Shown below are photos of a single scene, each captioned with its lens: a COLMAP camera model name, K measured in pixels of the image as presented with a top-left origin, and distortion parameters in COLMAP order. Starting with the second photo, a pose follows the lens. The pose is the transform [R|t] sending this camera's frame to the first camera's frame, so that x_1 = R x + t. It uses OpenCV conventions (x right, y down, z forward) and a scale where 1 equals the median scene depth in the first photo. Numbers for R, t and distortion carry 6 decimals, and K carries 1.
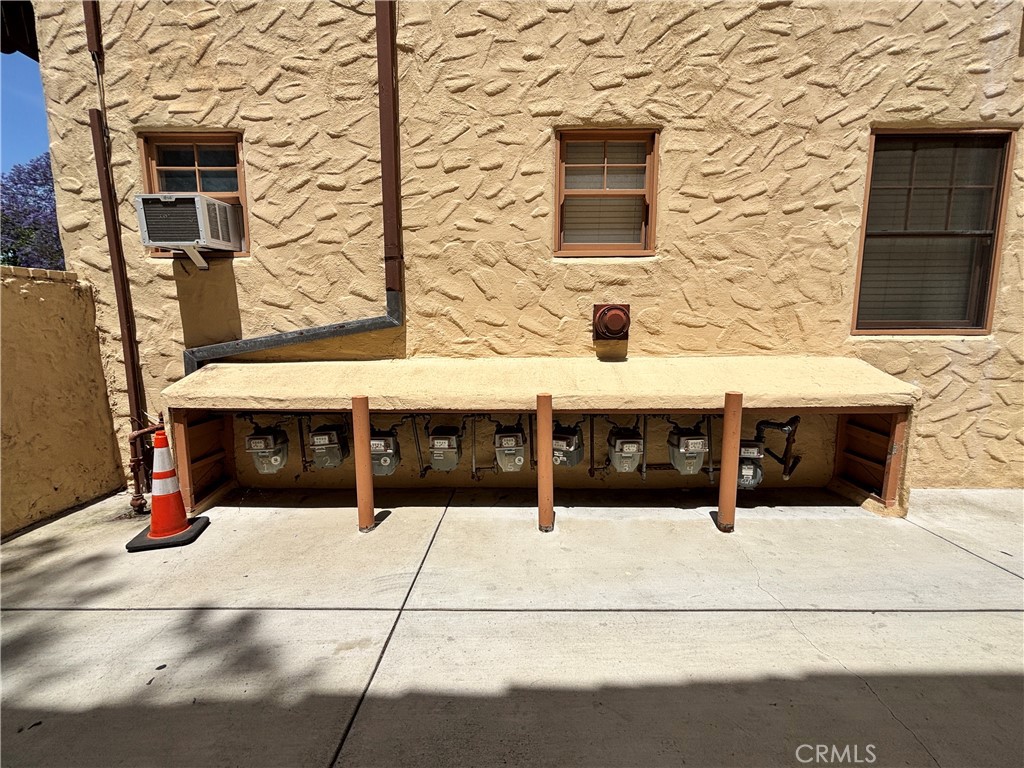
lens RADIAL K [[412.0, 0, 507.4], [0, 412.0, 385.4], [0, 0, 1]] dist [0.000776, 0.001312]
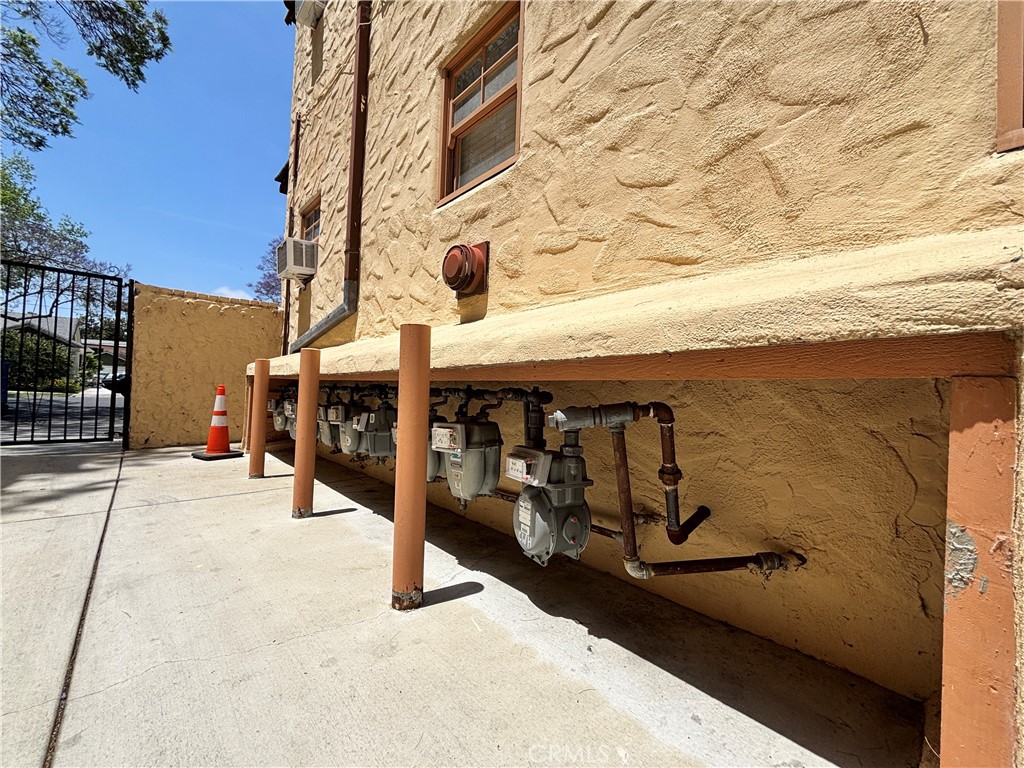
lens RADIAL K [[412.0, 0, 507.6], [0, 412.0, 383.8], [0, 0, 1]] dist [0.000776, 0.001312]
pose [[0.674896, 0.010950, -0.737832, 0.835995], [-0.132848, 0.985355, -0.106893, 0.108203], [0.725856, 0.170162, 0.666467, 0.612949]]
